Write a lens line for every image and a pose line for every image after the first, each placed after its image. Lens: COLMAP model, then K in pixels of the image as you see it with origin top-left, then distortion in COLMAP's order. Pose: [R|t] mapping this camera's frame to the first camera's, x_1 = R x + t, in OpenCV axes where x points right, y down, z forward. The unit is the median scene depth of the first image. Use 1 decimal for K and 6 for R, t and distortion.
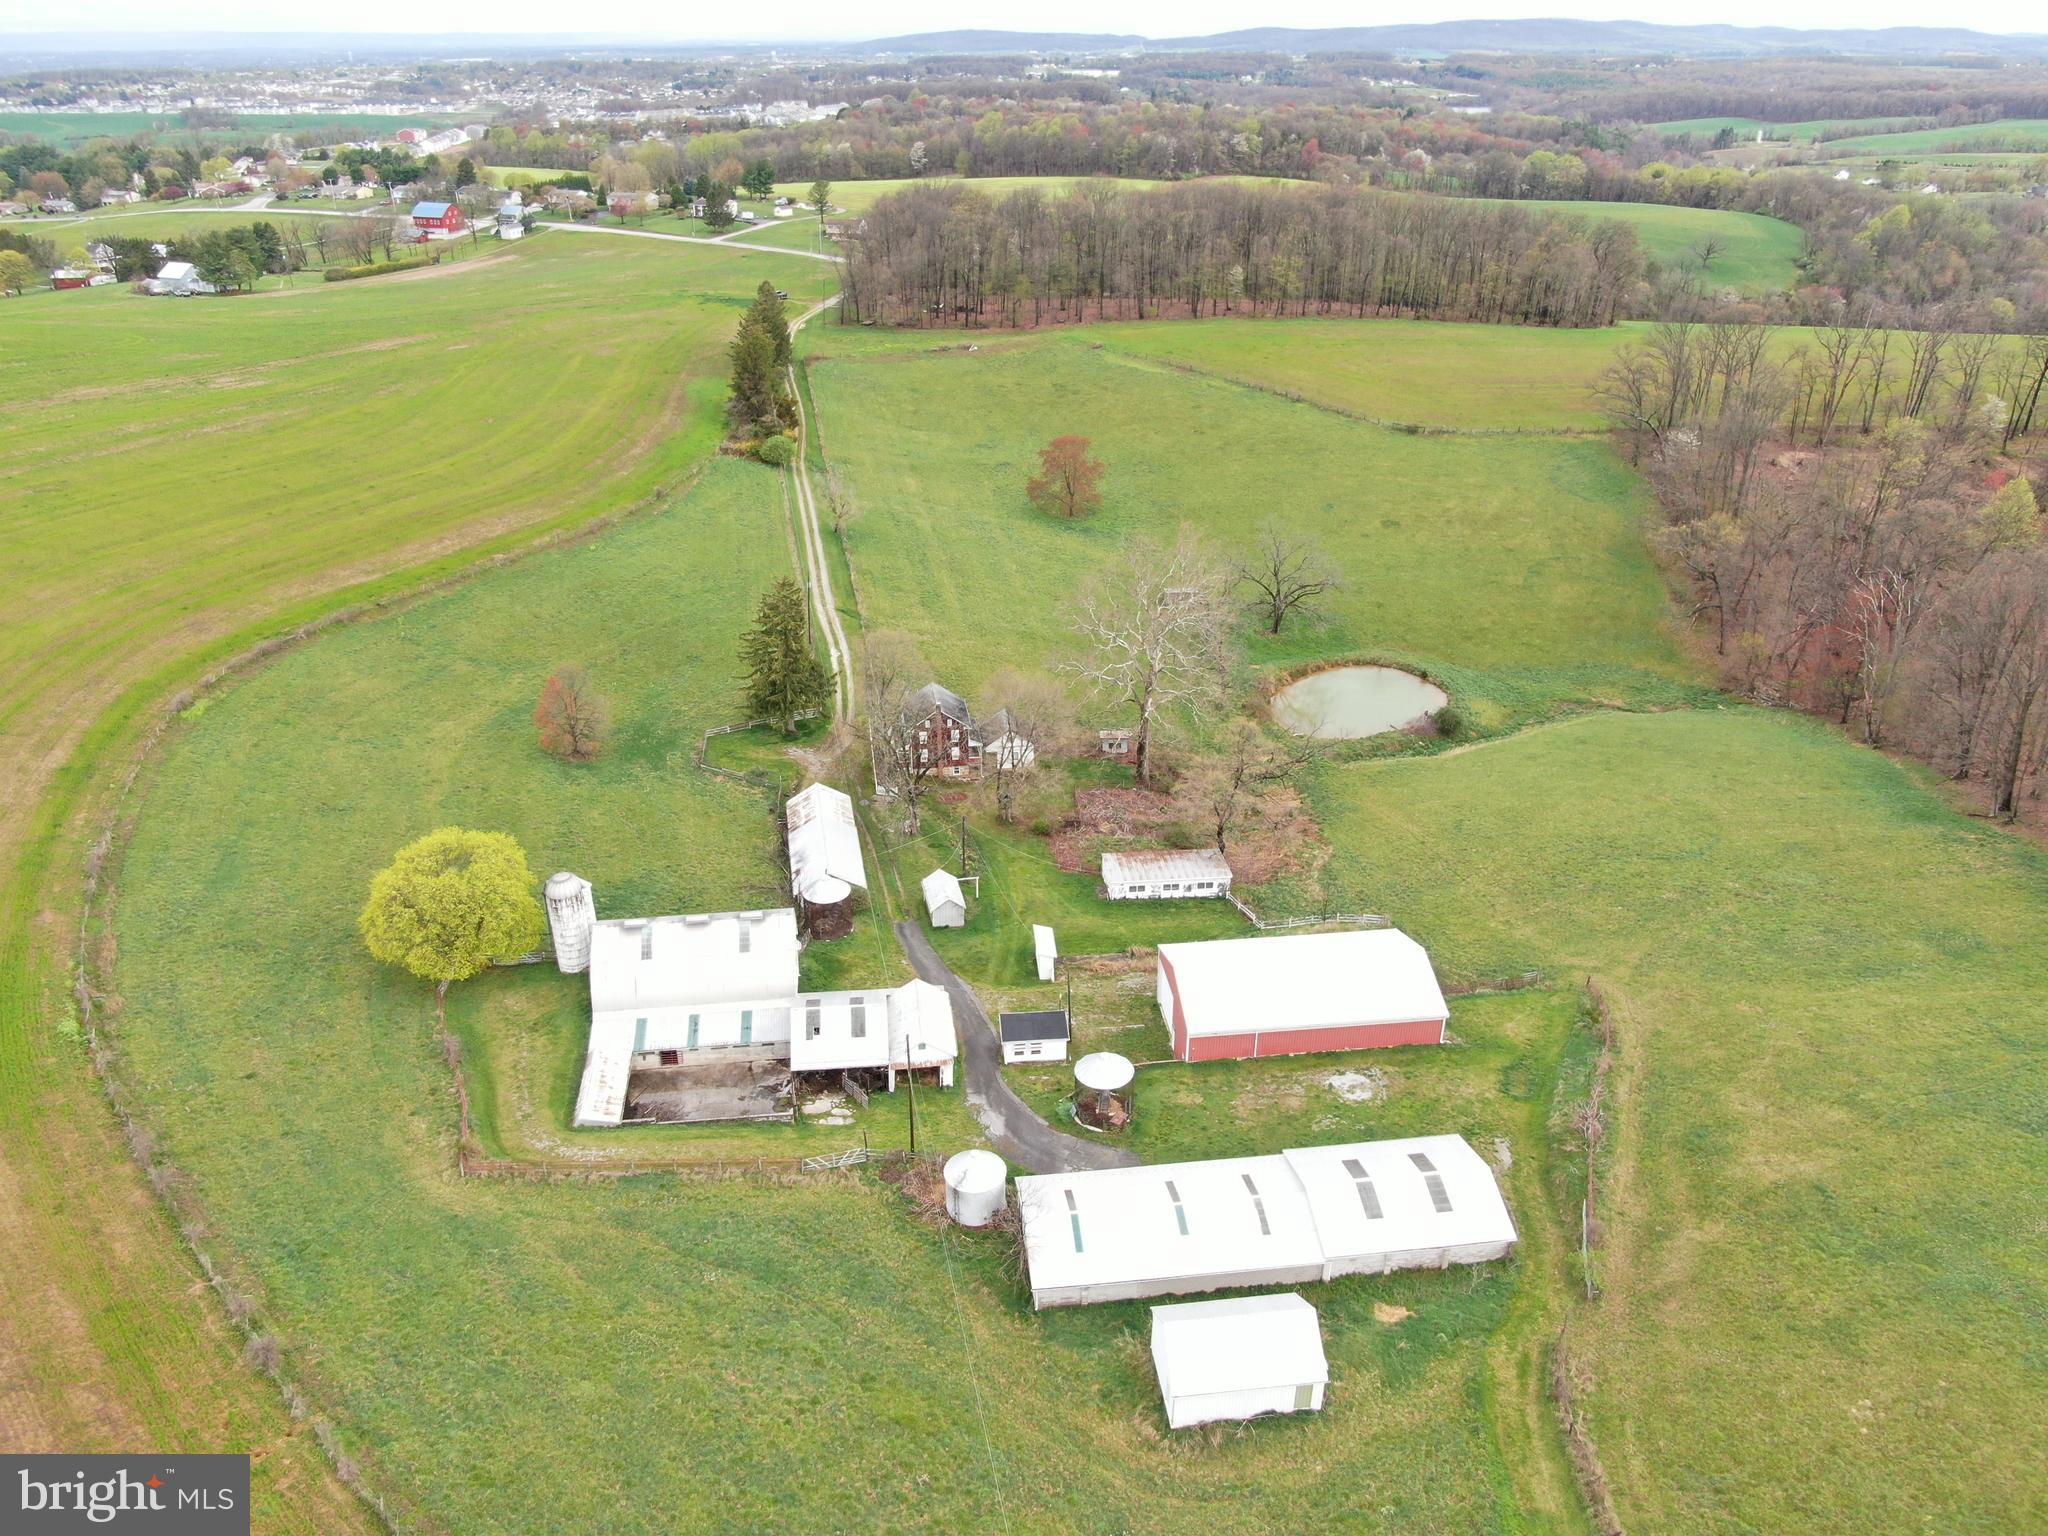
lens RADIAL K [[1424.8, 0, 1024.0], [0, 1424.8, 768.0], [0, 0, 1]] dist [-0.012711, 0.001477]
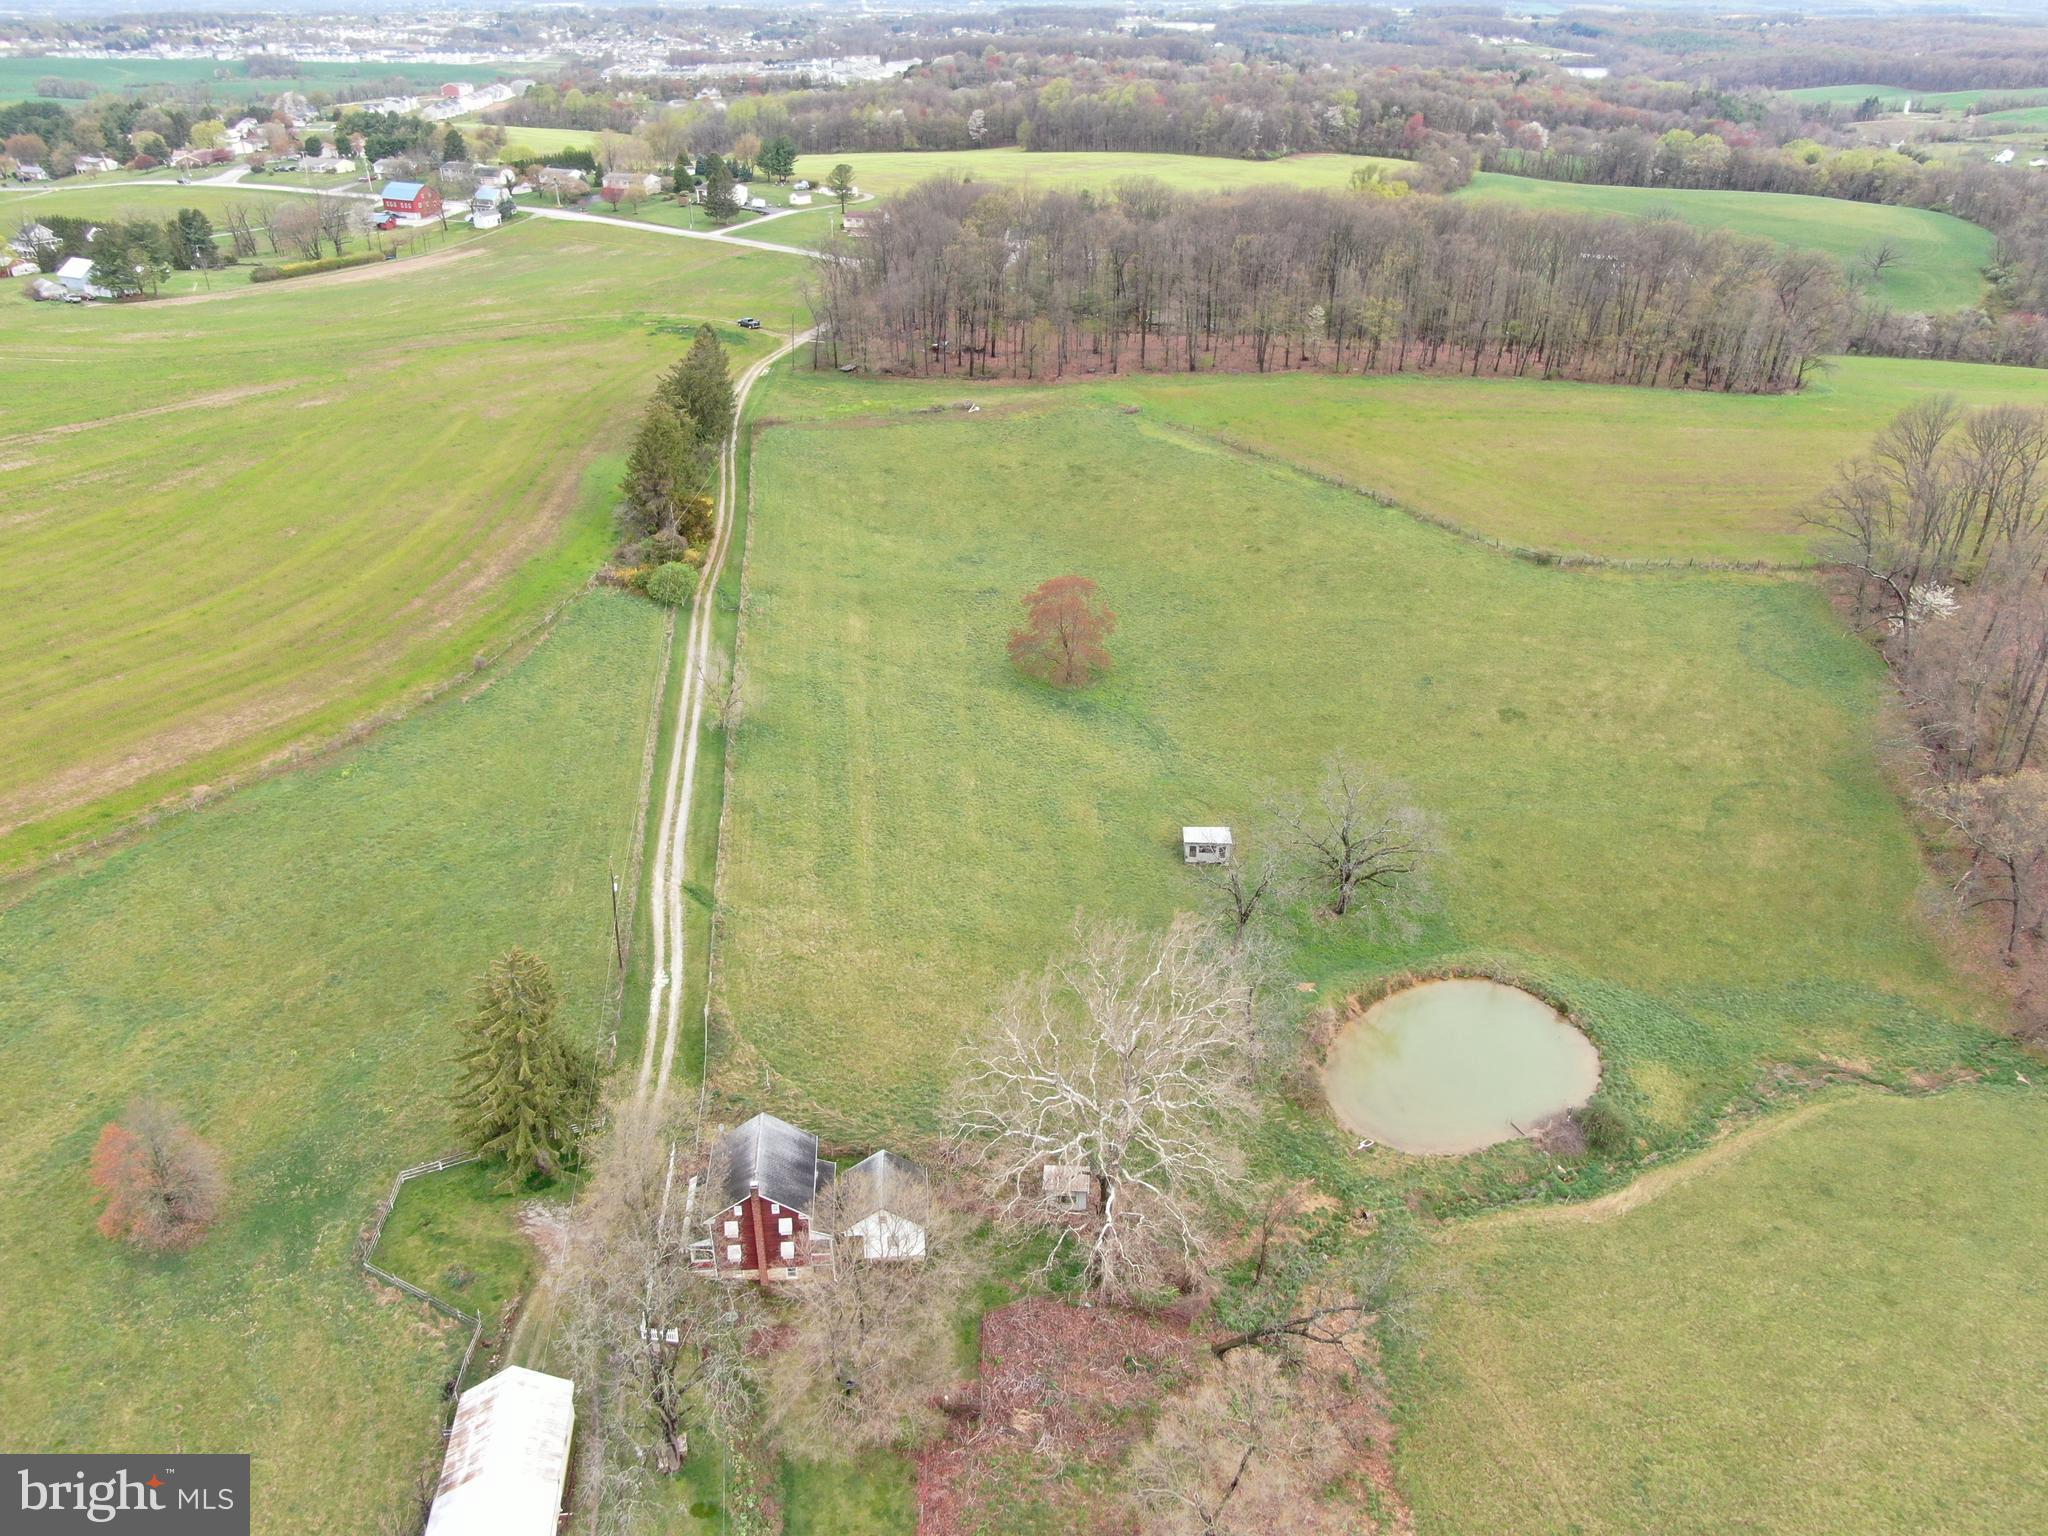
lens RADIAL K [[1424.8, 0, 1024.0], [0, 1424.8, 768.0], [0, 0, 1]] dist [-0.012711, 0.001477]
pose [[0.998134, 0.035919, -0.049379, 0.024195], [-0.034502, 0.998977, 0.029247, -0.077163], [0.050379, -0.027489, 0.998352, 0.134766]]
